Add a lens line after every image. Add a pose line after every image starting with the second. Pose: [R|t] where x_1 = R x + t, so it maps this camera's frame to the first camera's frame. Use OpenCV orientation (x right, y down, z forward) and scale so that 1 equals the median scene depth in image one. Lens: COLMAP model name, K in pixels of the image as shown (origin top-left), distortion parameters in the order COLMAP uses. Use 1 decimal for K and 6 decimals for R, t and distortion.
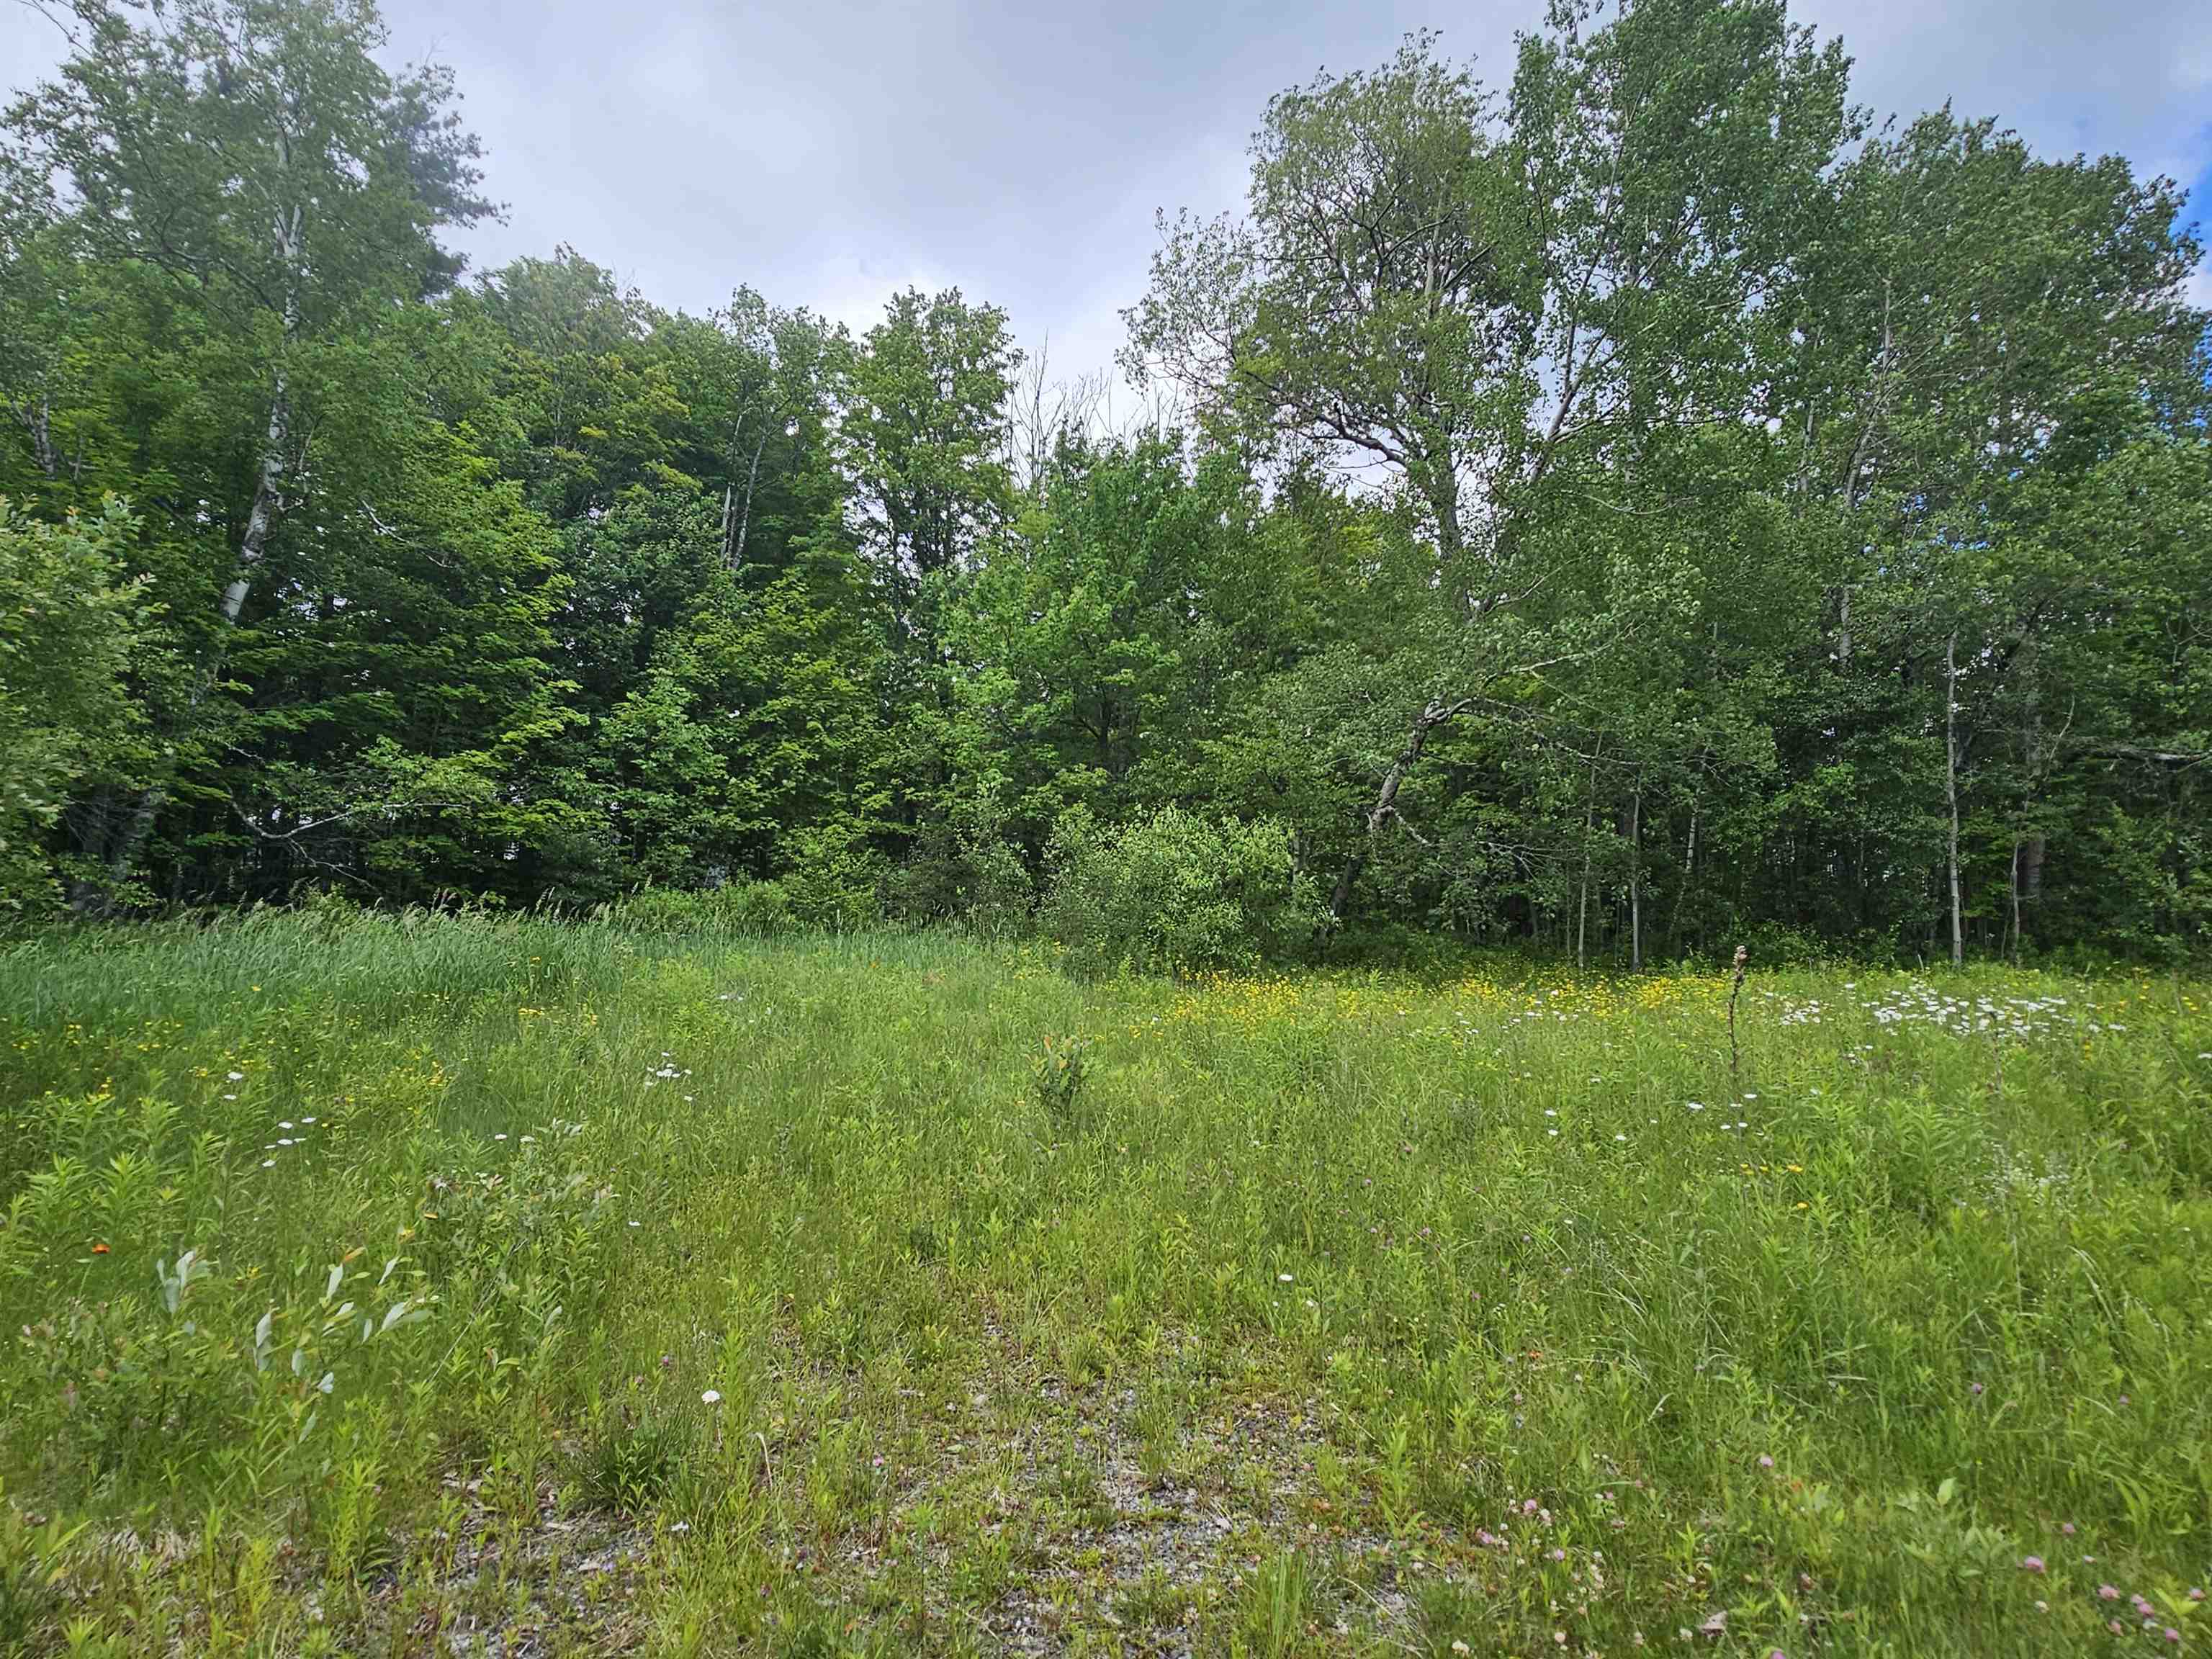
lens RADIAL K [[1202.0, 0, 1144.3], [0, 1202.0, 839.8], [0, 0, 1]] dist [0.062829, -0.044143]
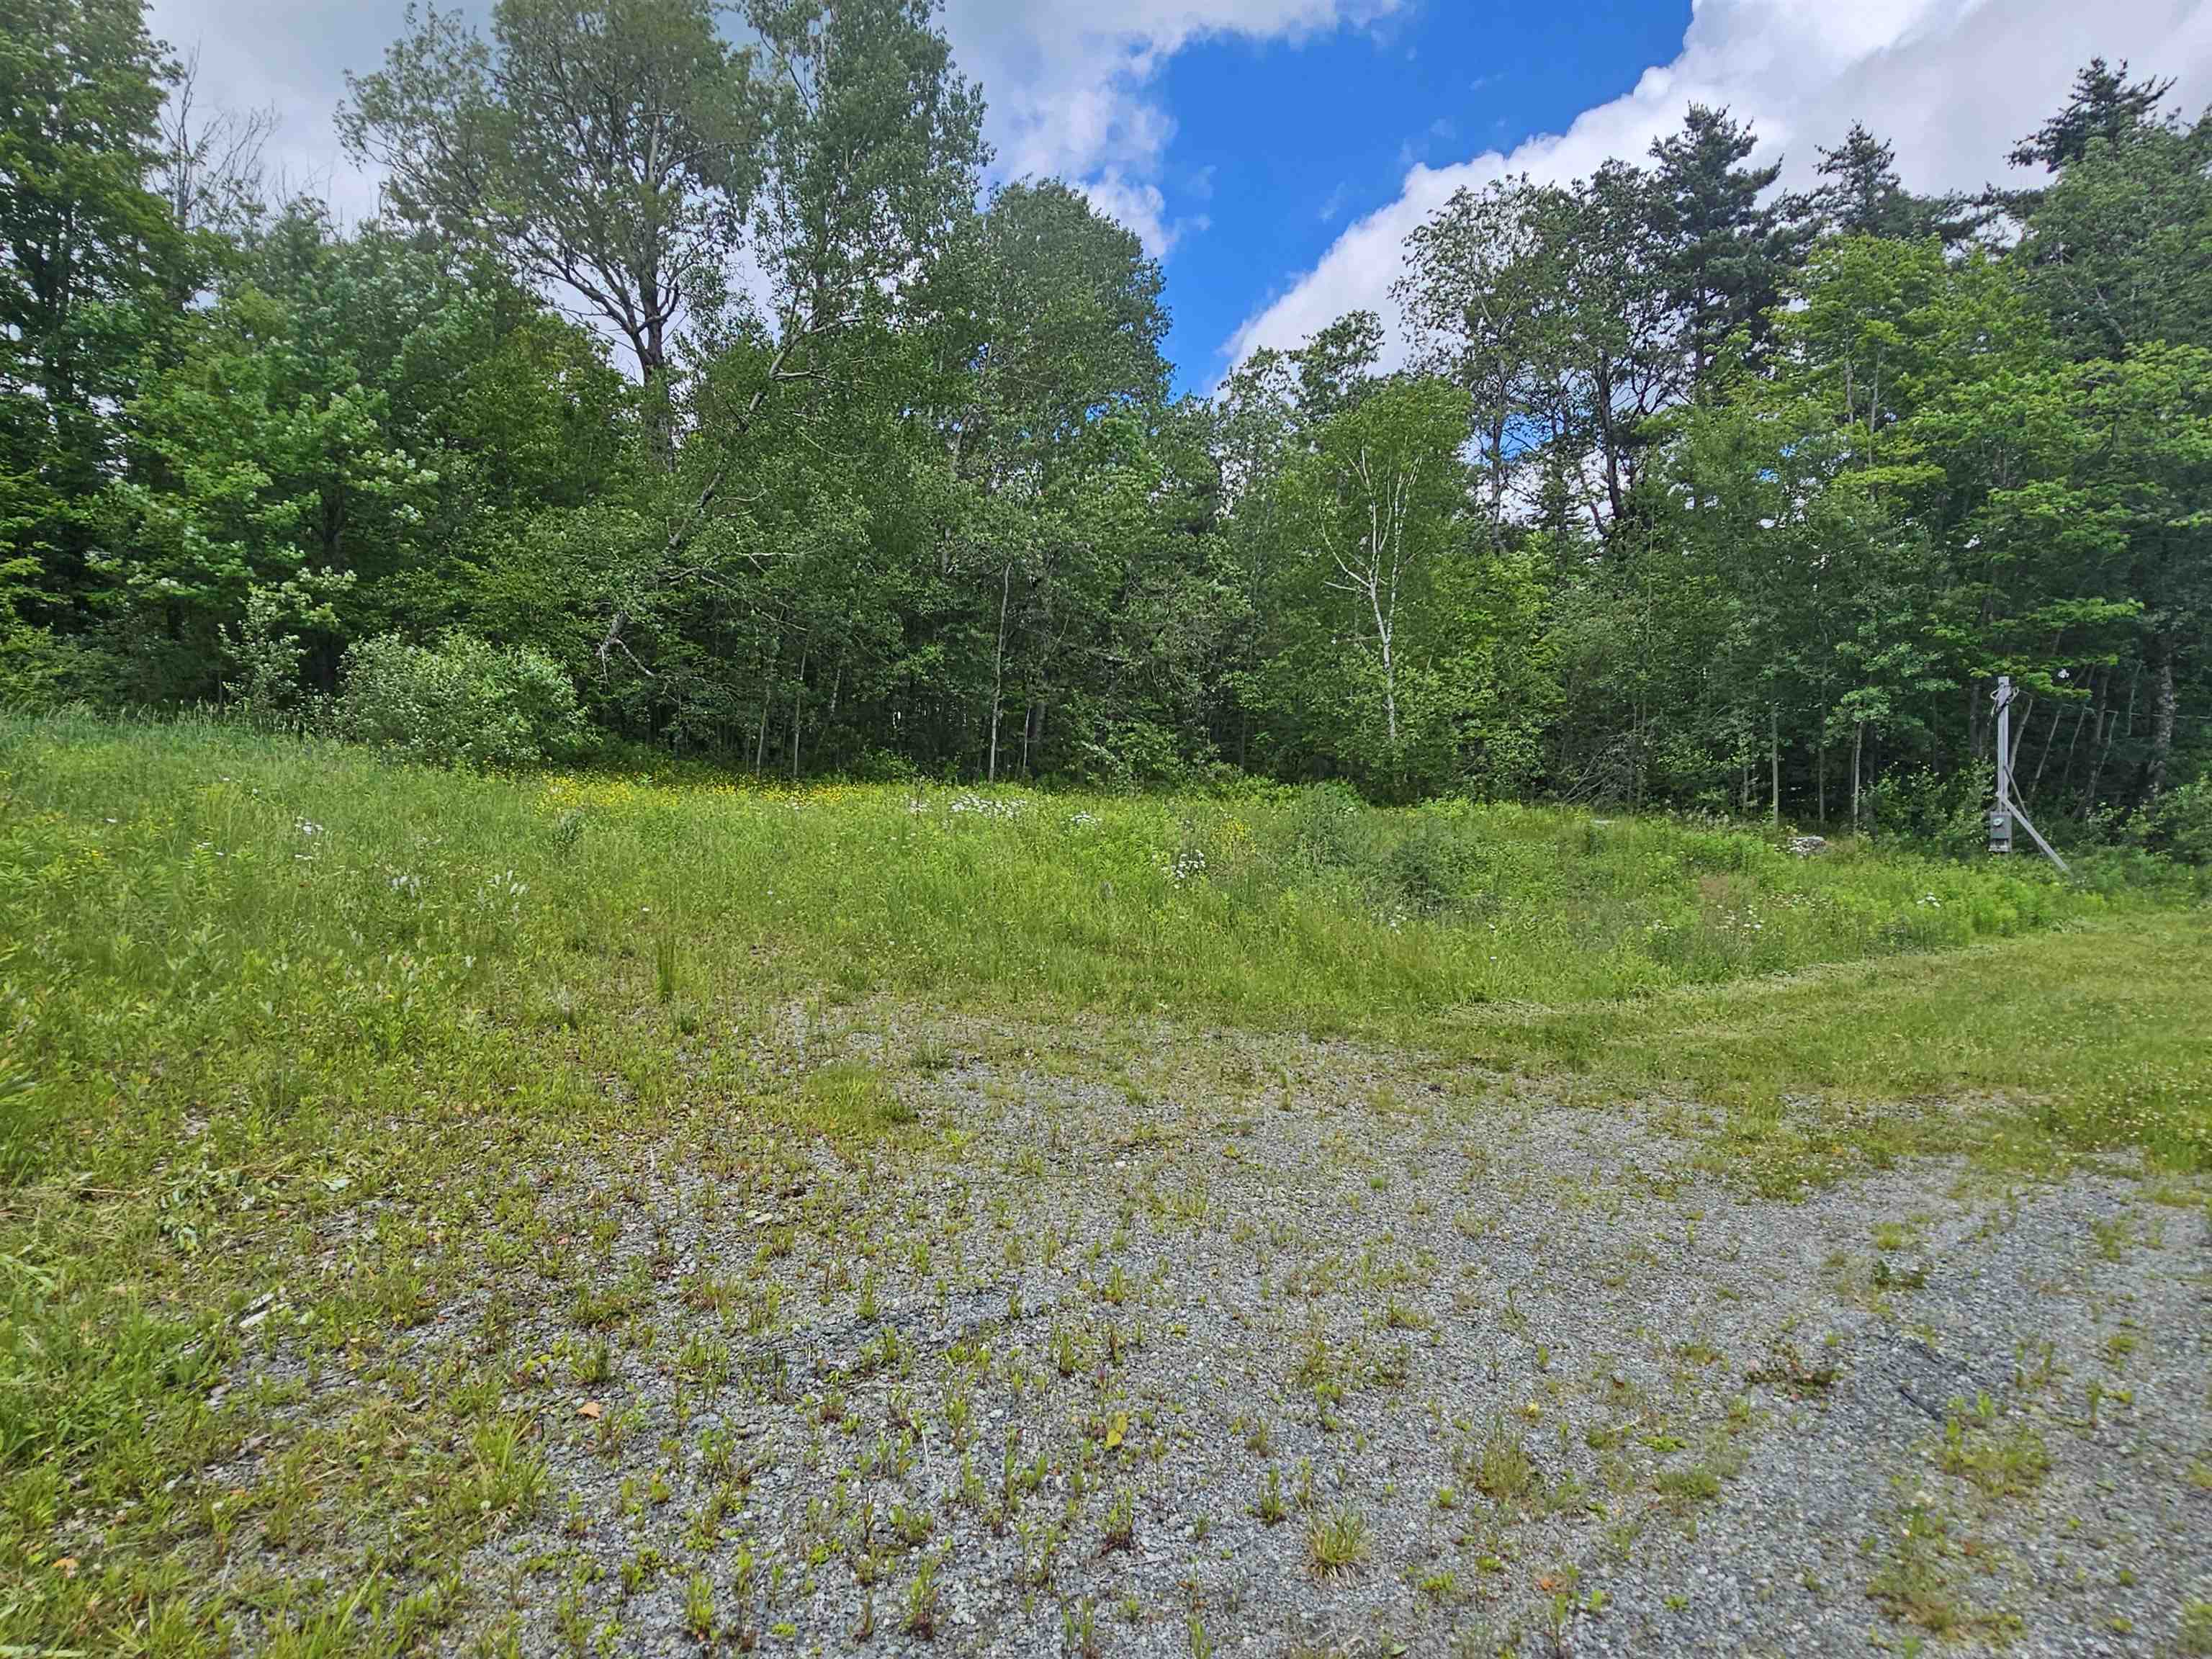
lens RADIAL K [[1202.0, 0, 1144.3], [0, 1202.0, 839.8], [0, 0, 1]] dist [0.062829, -0.044143]
pose [[0.758214, 0.008171, 0.651954, -0.181117], [-0.112763, 0.986497, 0.118778, -0.030658], [-0.642180, -0.163575, 0.748898, -0.277789]]
